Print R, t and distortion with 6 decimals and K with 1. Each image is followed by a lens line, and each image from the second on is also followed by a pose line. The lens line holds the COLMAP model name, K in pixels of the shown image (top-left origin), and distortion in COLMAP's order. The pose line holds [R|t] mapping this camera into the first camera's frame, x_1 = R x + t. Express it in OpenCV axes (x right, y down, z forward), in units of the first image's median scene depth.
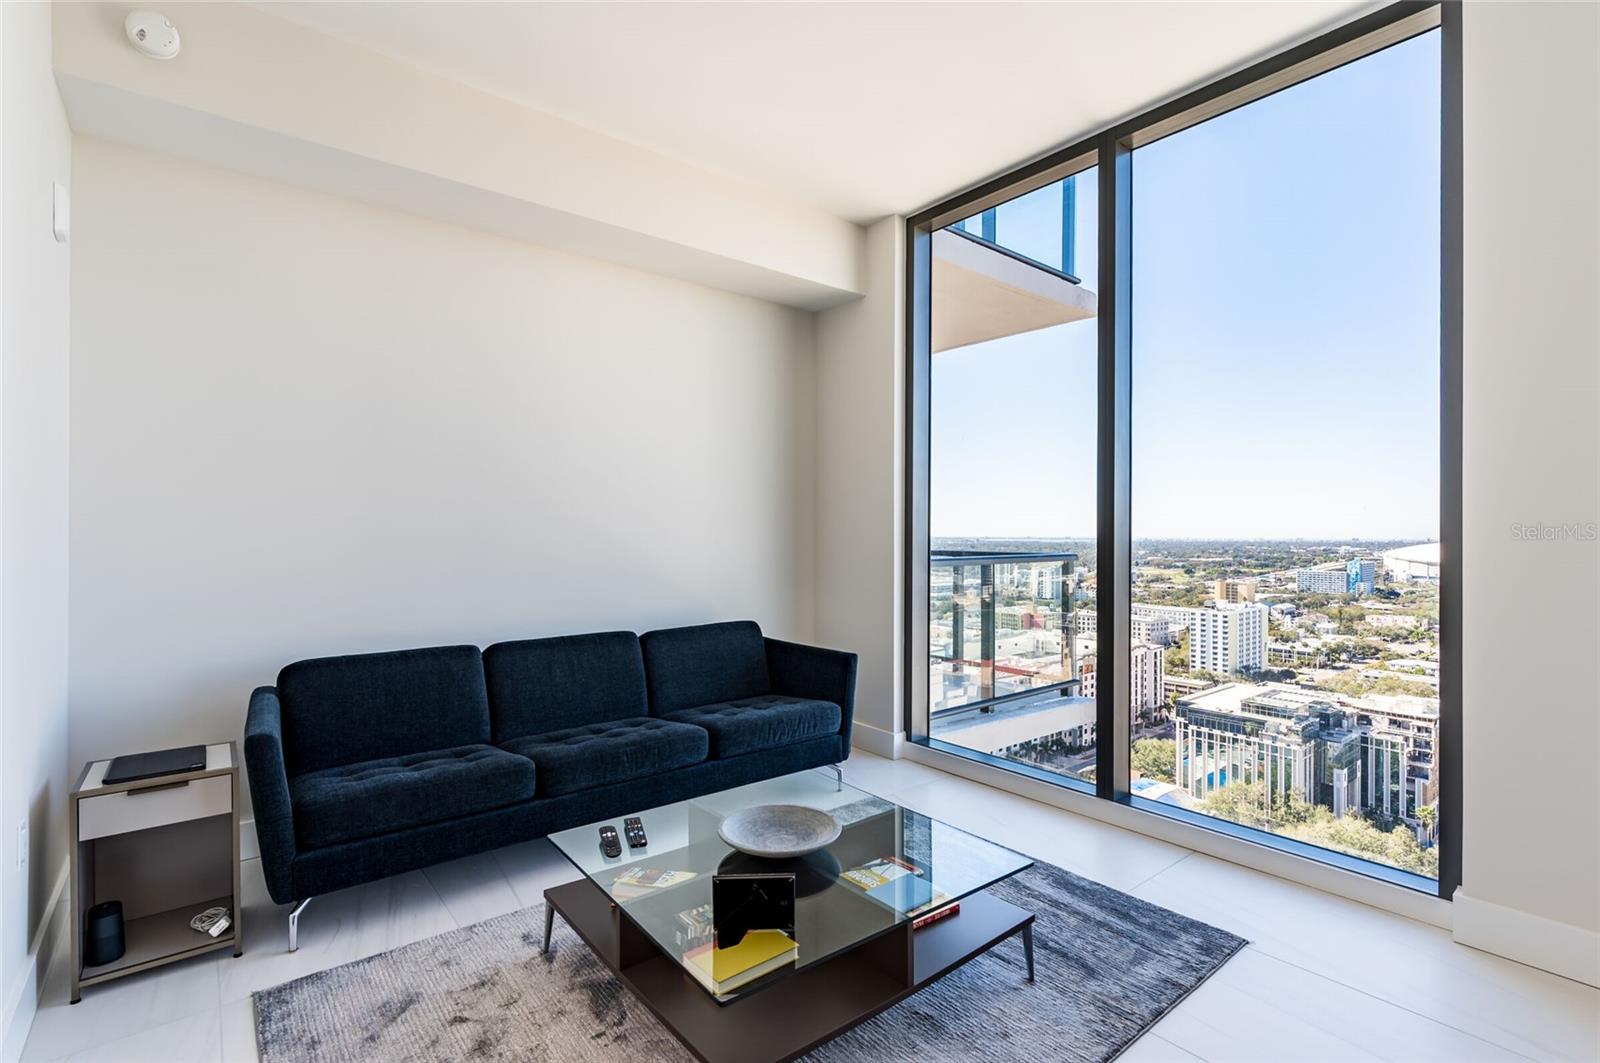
lens RADIAL K [[745.3, 0, 800.0], [0, 745.3, 531.5], [0, 0, 1]] dist [0.011076, -0.000155]
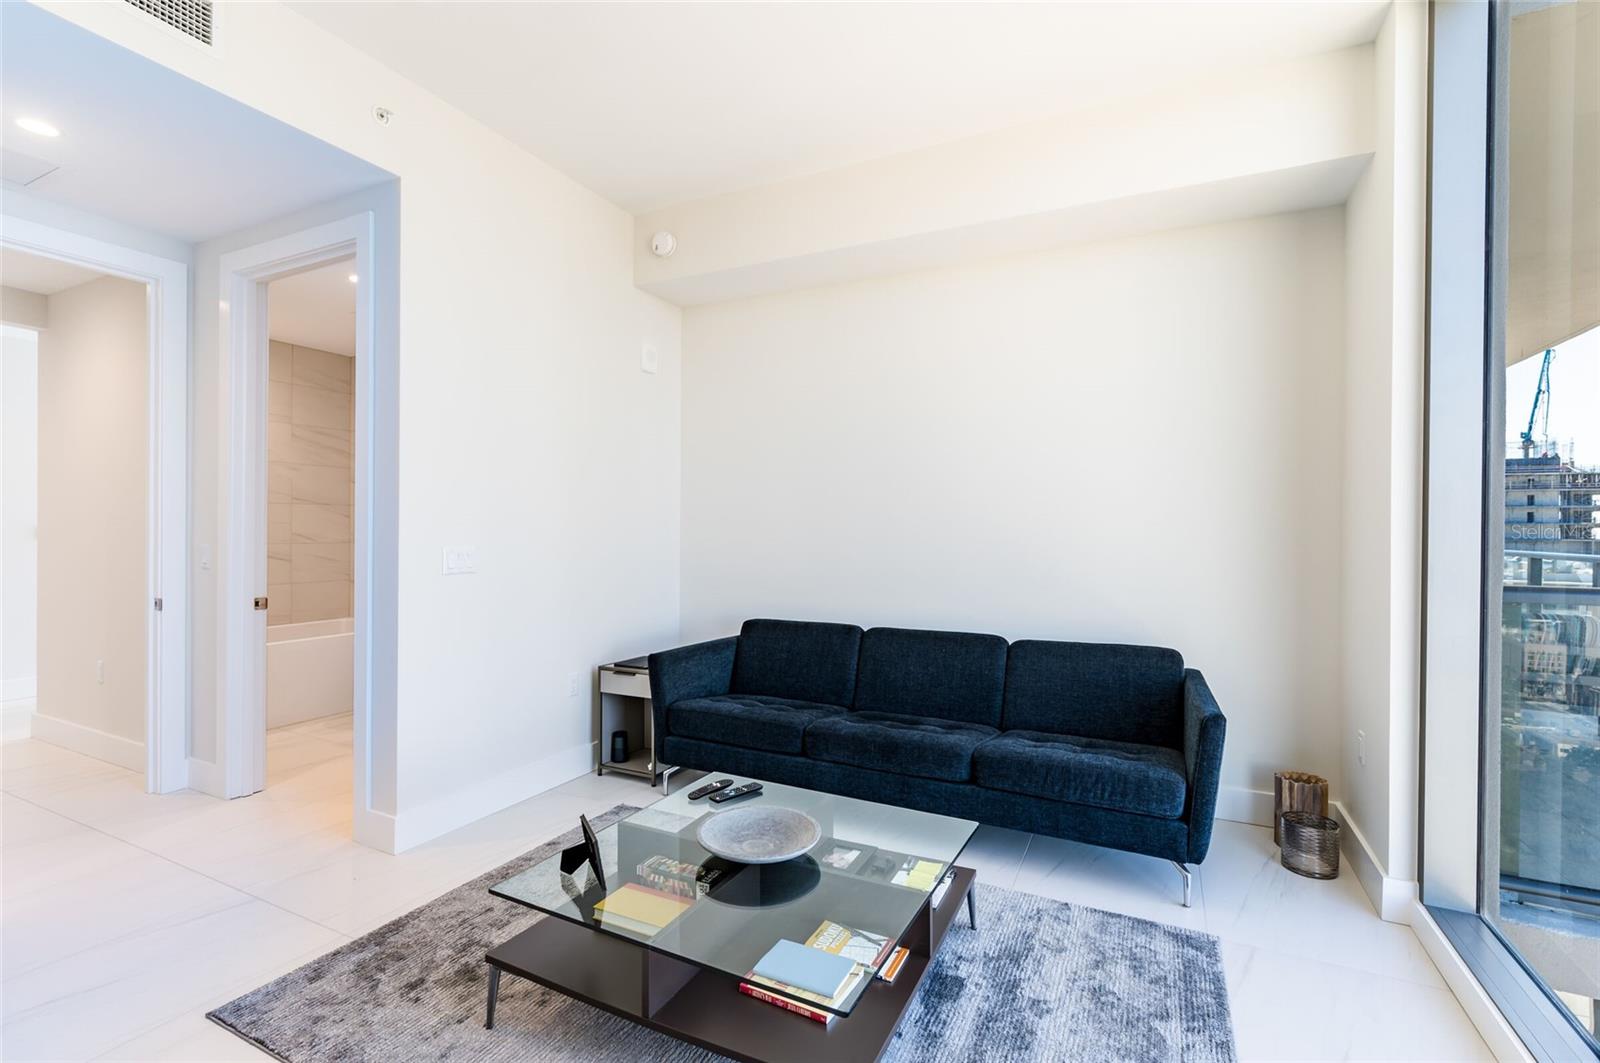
lens RADIAL K [[709.1, 0, 800.0], [0, 709.1, 531.5], [0, 0, 1]] dist [-0.000230, -0.000089]
pose [[0.430588, 0.003644, -0.902541, 0.542328], [-0.007690, 0.999970, 0.000368, 0.000780], [0.902516, 0.006782, 0.430603, 0.419023]]
